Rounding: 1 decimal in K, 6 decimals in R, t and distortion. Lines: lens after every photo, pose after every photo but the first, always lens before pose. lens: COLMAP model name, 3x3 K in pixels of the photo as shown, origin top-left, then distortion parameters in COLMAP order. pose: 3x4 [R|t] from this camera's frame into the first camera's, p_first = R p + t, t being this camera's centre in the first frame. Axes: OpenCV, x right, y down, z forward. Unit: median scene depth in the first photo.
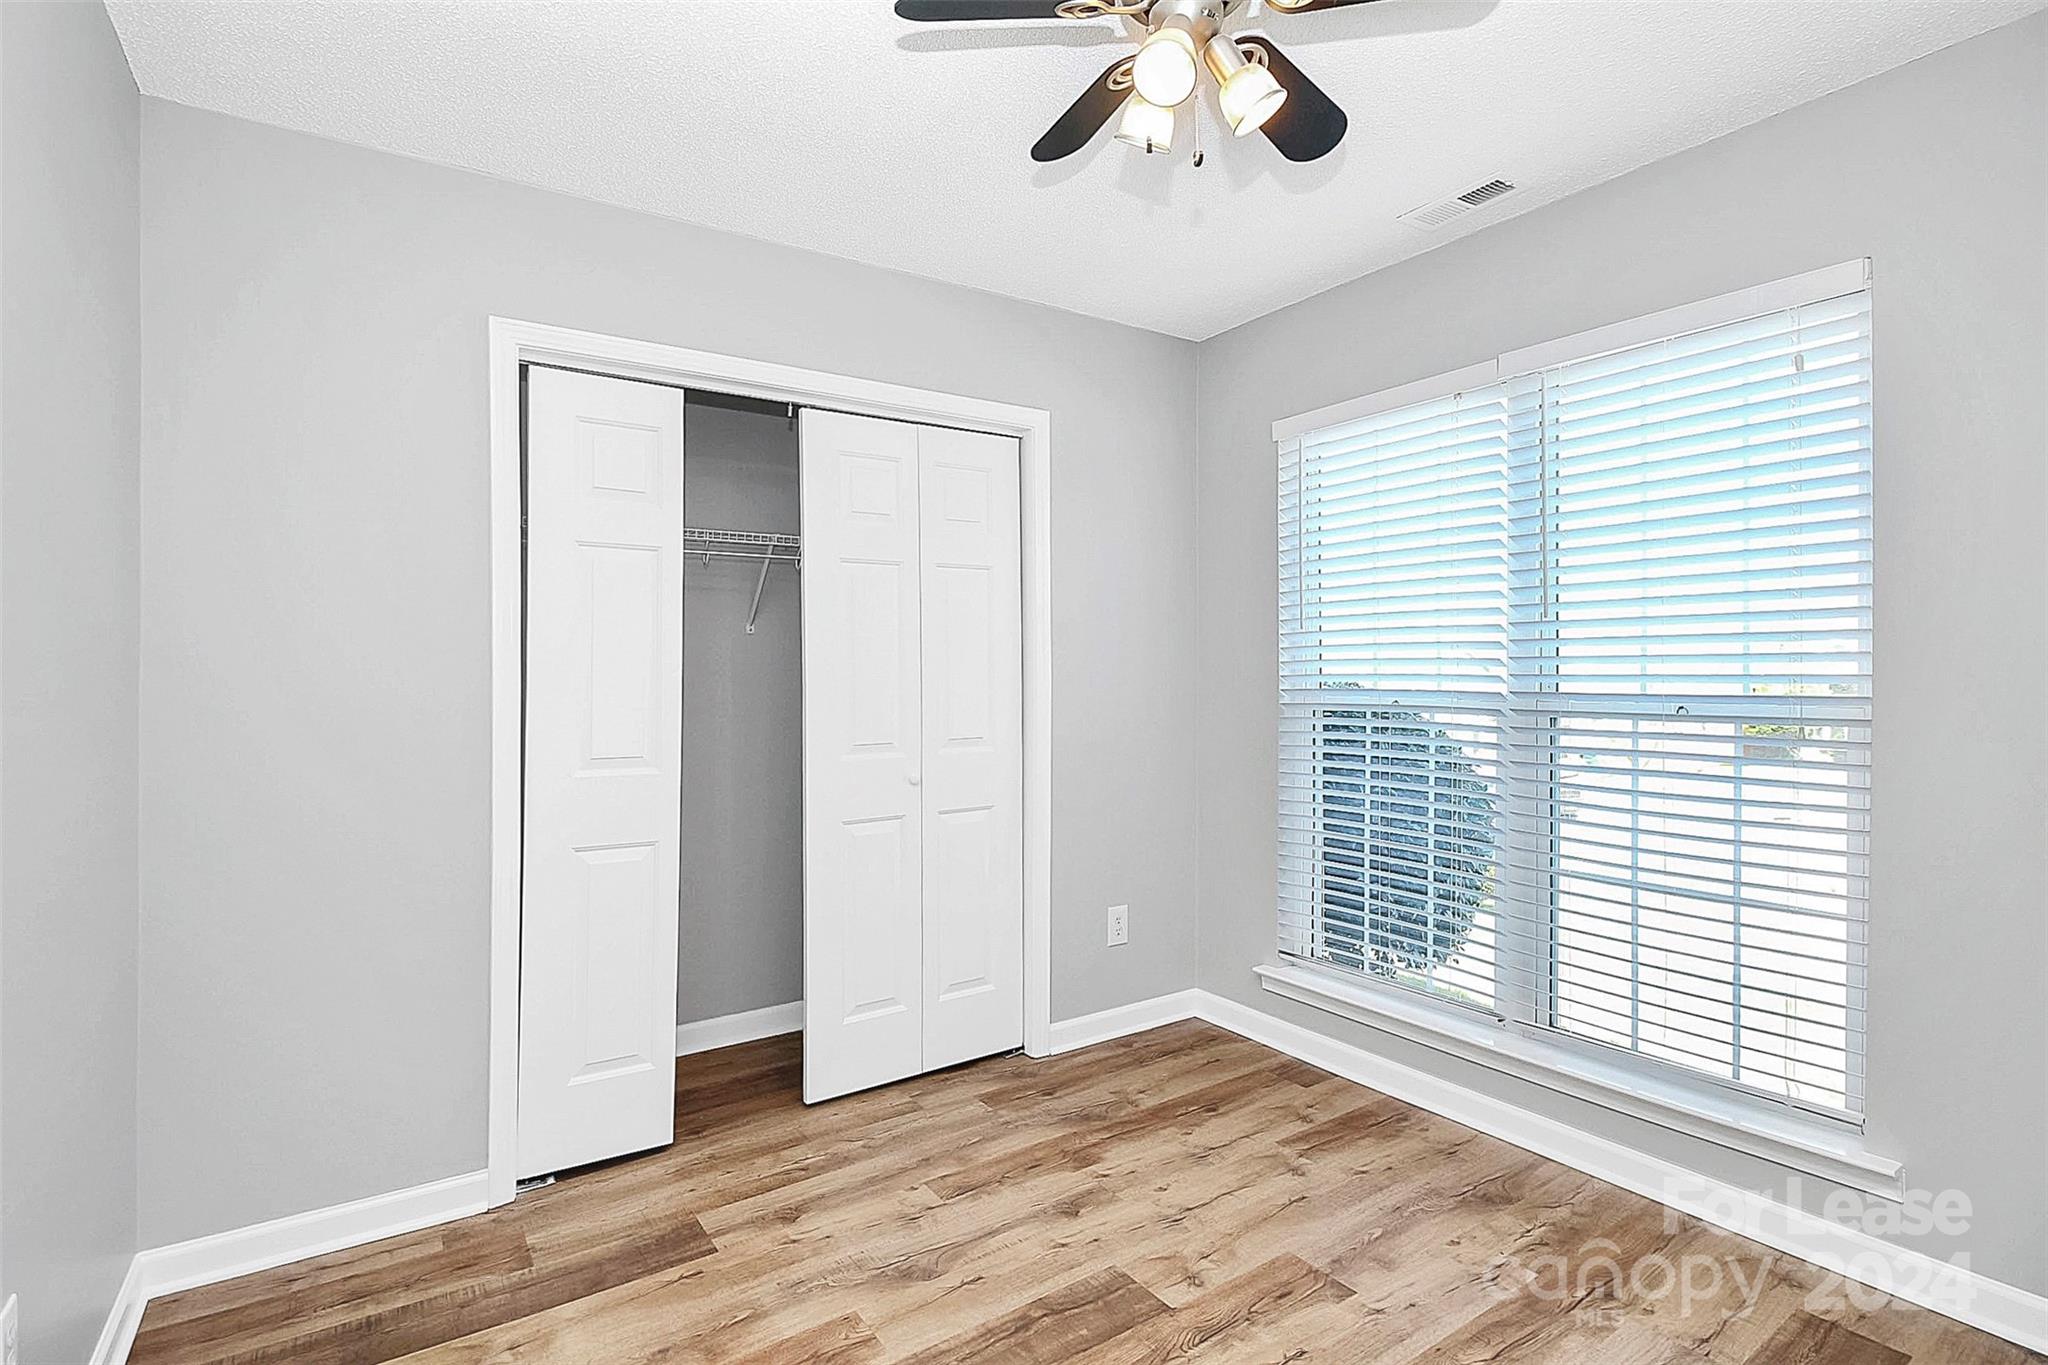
lens RADIAL K [[998.4, 0, 1026.0], [0, 998.4, 673.1], [0, 0, 1]] dist [-0.002263, -0.000197]
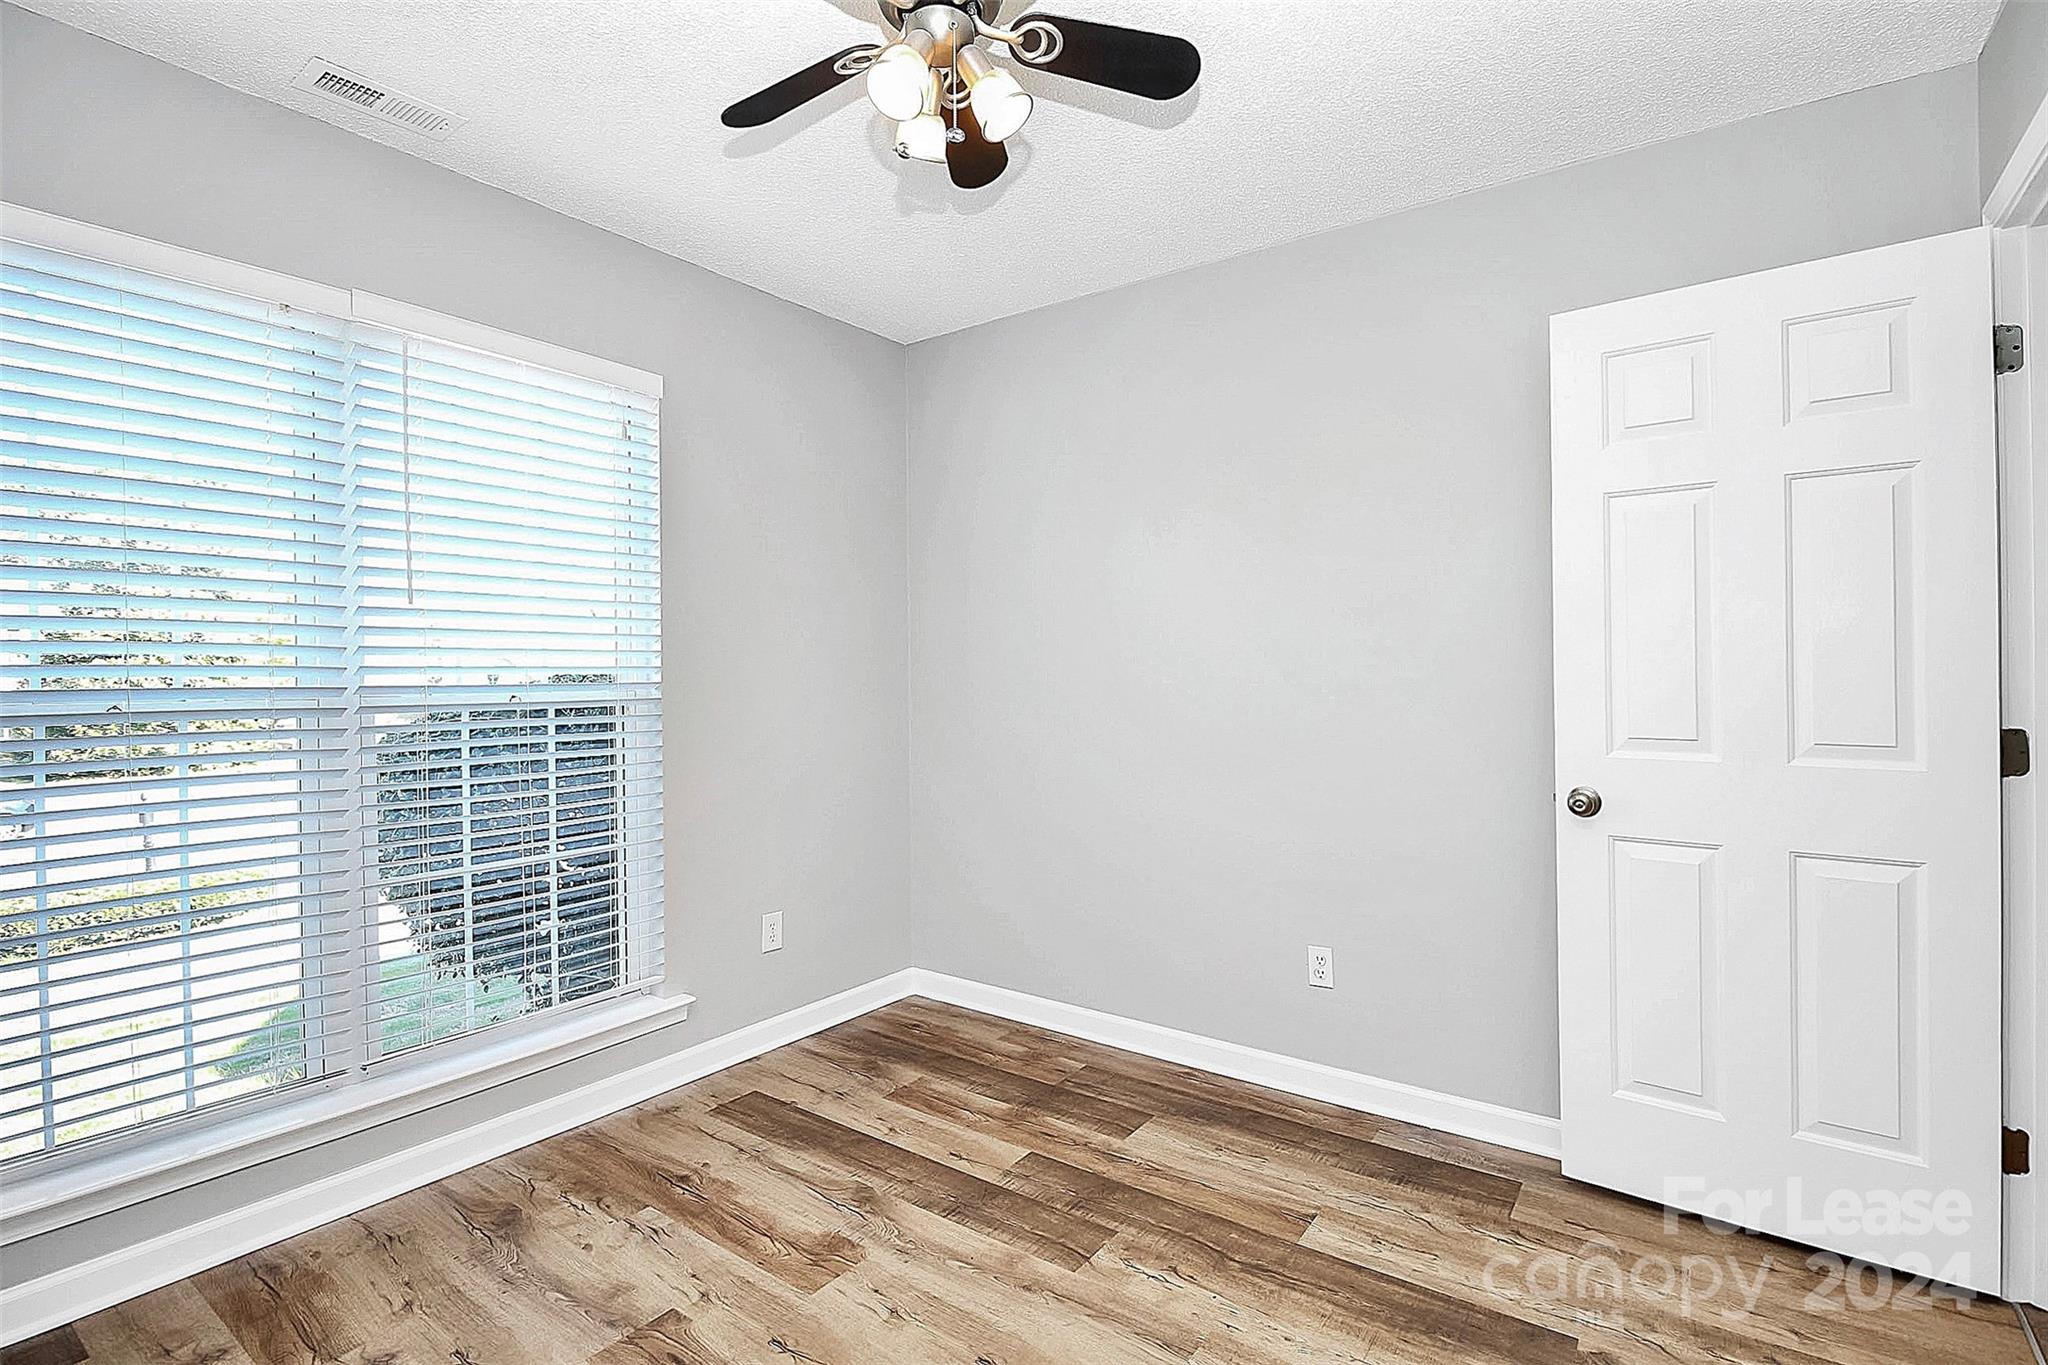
lens RADIAL K [[998.4, 0, 1026.0], [0, 998.4, 673.1], [0, 0, 1]] dist [-0.002263, -0.000197]
pose [[-0.326192, -0.005843, 0.945285, -0.624688], [-0.002682, 0.999983, 0.005256, 0.001474], [-0.945300, -0.000820, -0.326202, 0.899636]]
